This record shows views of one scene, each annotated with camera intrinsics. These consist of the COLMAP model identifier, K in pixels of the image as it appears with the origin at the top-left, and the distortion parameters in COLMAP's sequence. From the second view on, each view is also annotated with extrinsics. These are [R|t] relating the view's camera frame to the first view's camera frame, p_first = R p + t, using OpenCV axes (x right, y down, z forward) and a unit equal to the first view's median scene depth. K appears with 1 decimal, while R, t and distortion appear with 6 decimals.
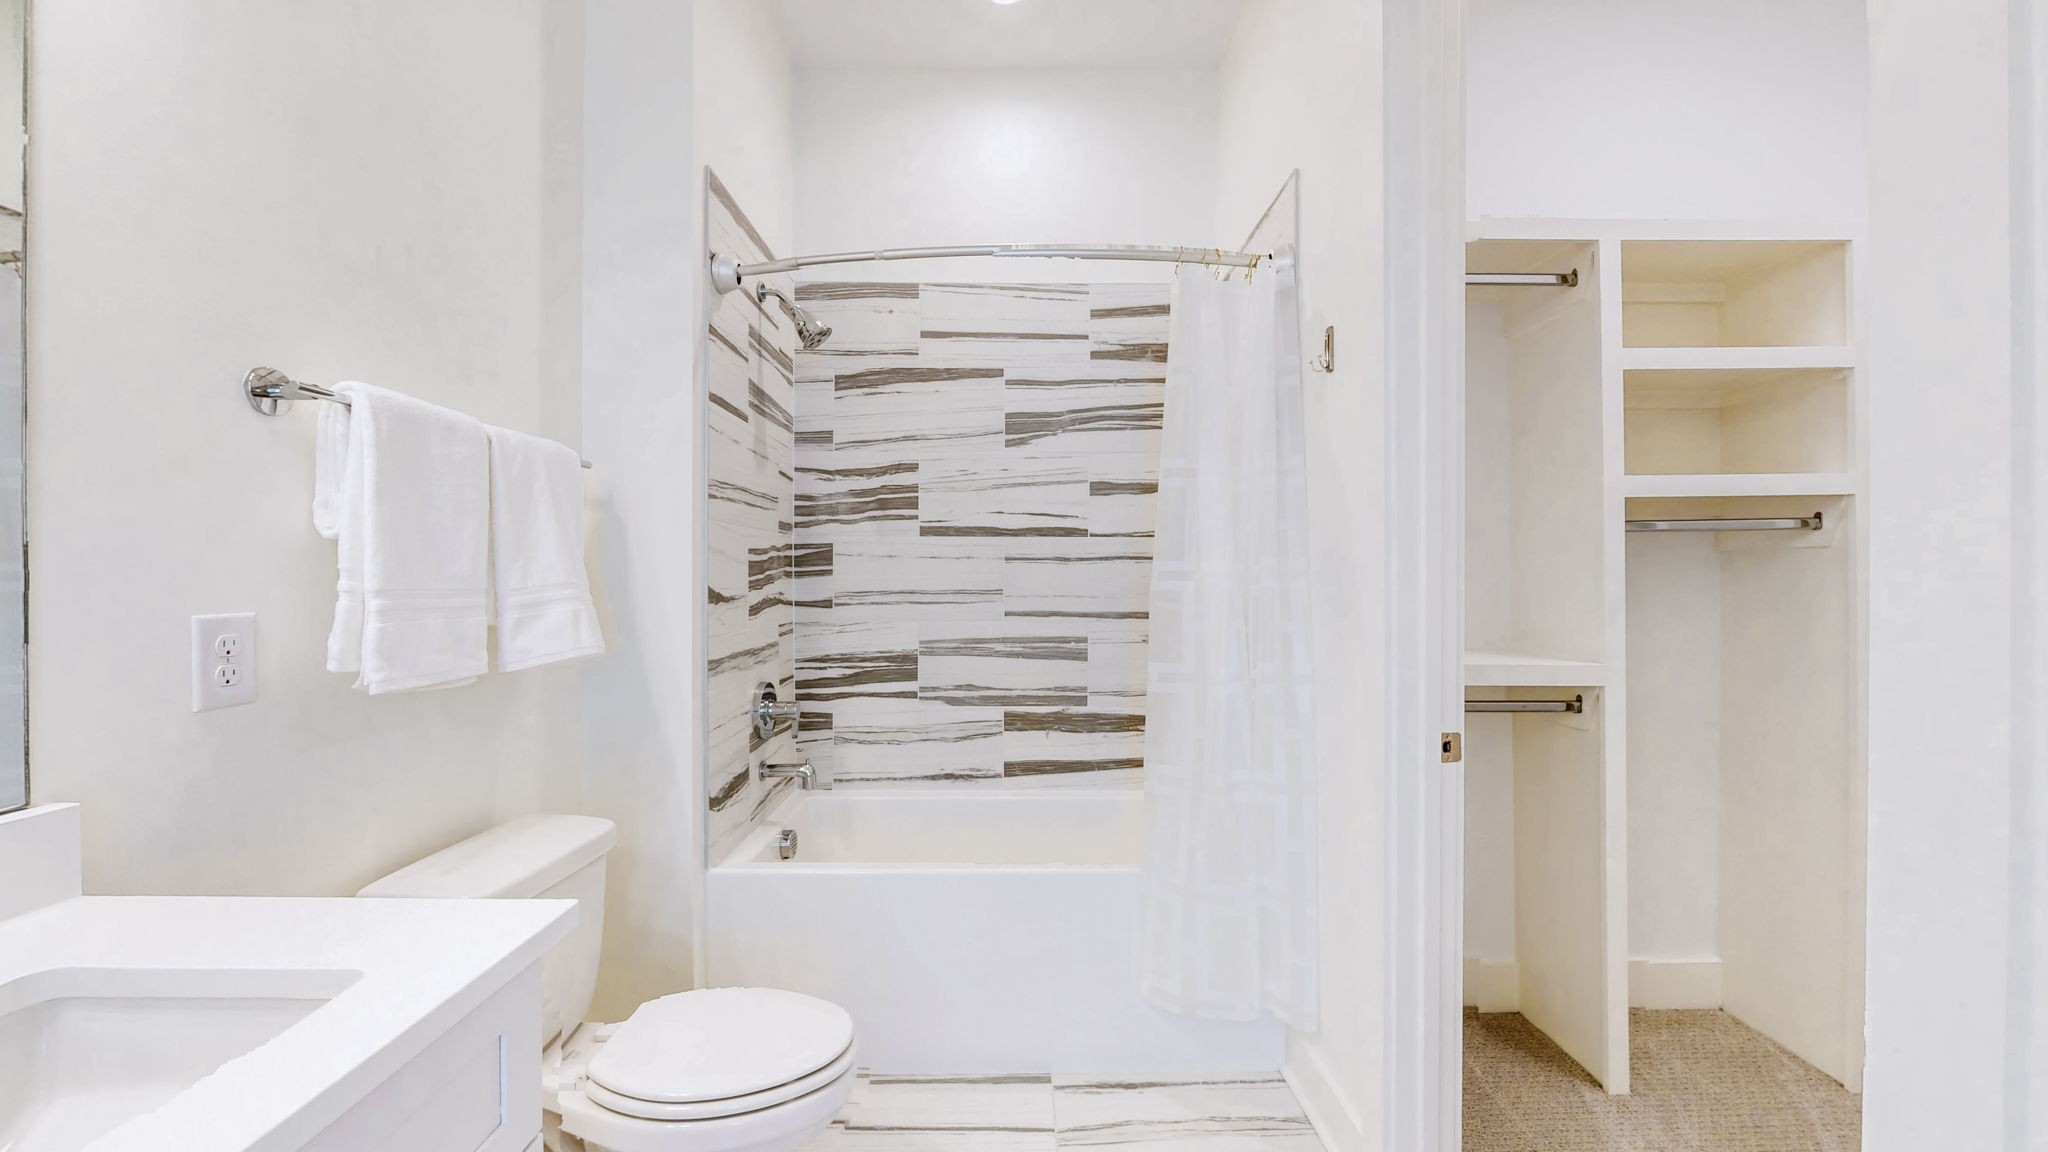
lens RADIAL K [[780.2, 0, 1022.1], [0, 780.2, 579.6], [0, 0, 1]] dist [-0.018925, 0.000003]
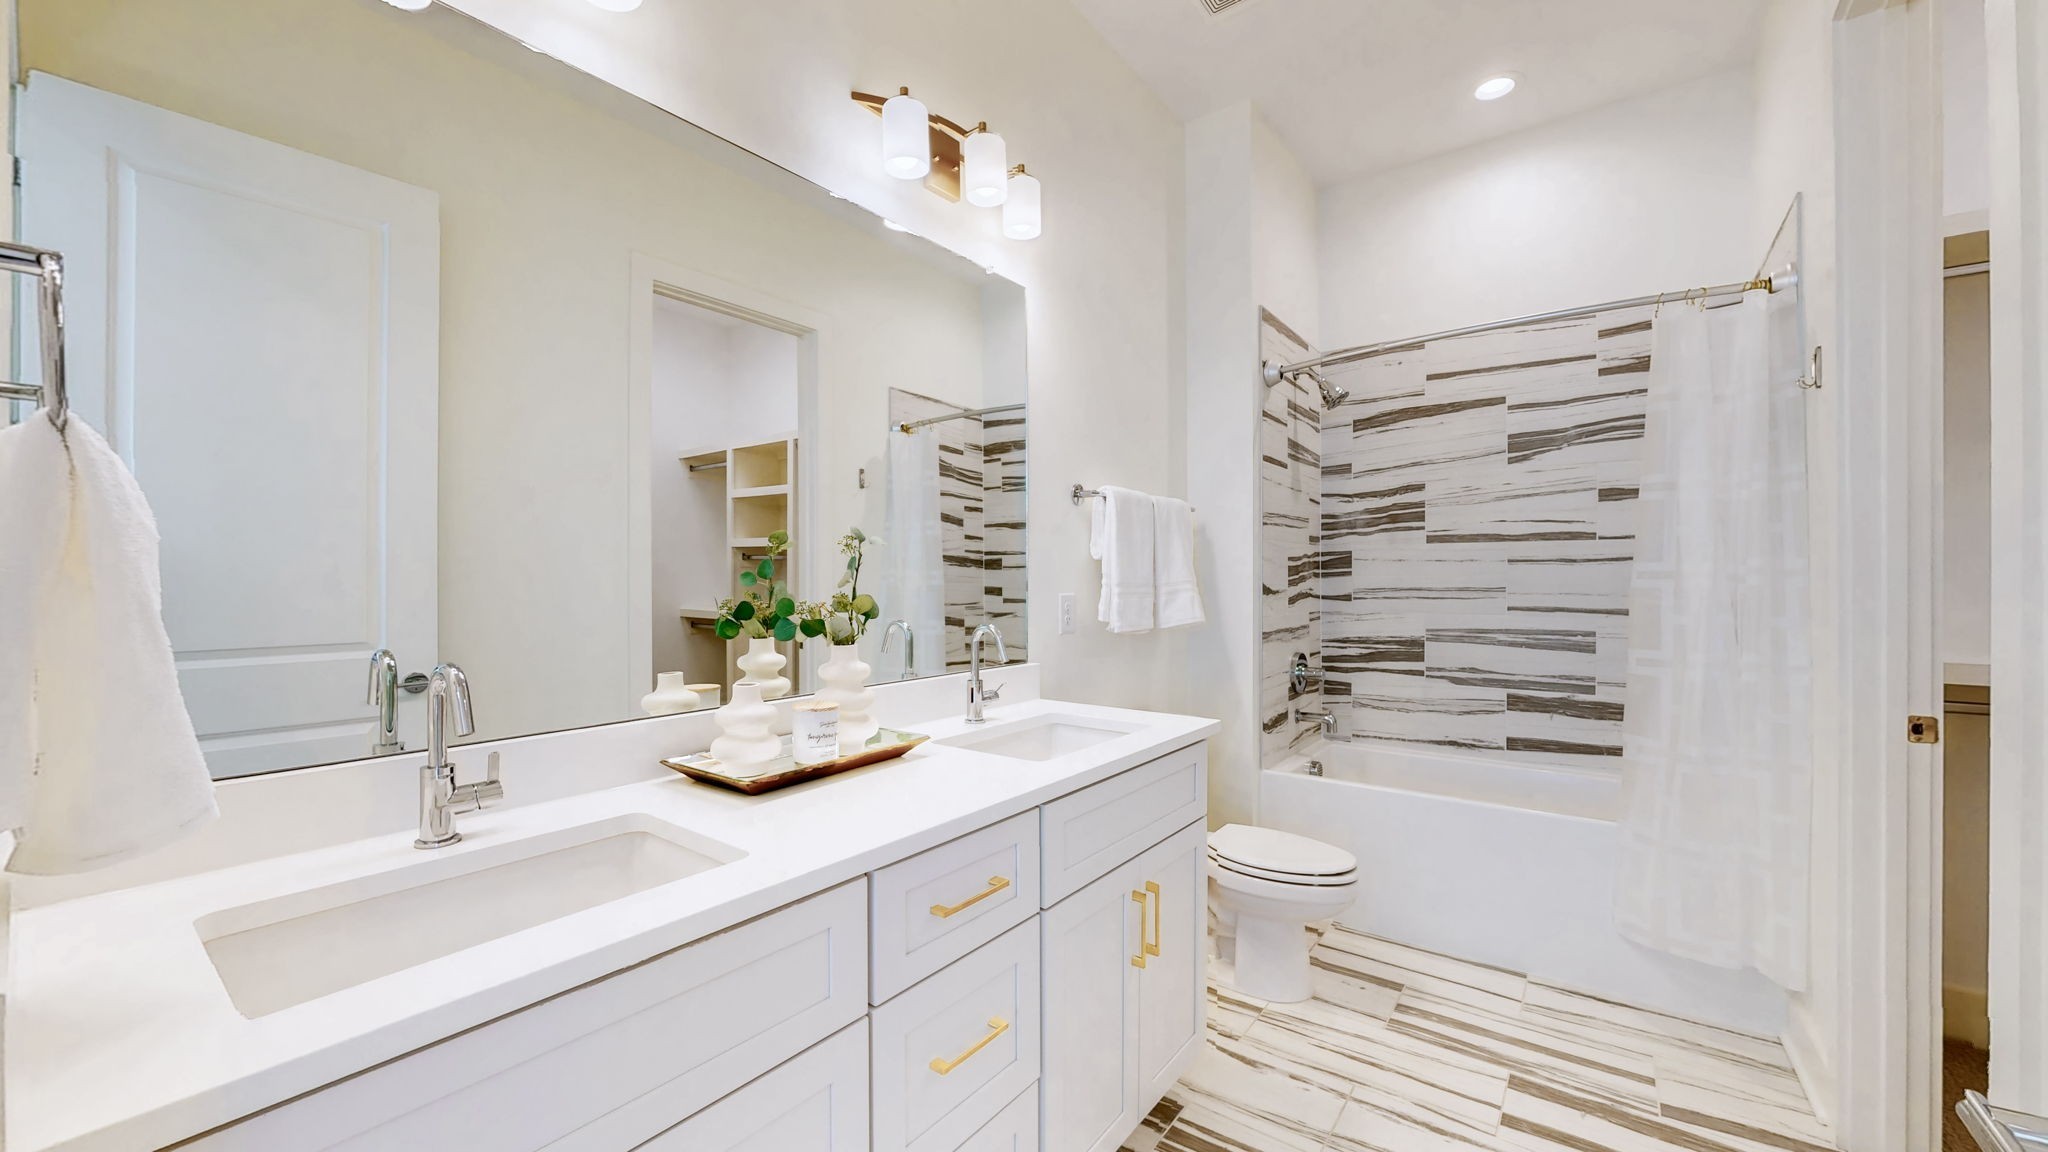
lens RADIAL K [[780.2, 0, 1022.1], [0, 780.2, 579.6], [0, 0, 1]] dist [-0.018925, 0.000003]
pose [[0.794500, -0.000183, -0.607264, 0.105866], [0.000043, 1.000000, -0.000244, 0.001287], [0.607264, 0.000168, 0.794500, -0.356725]]
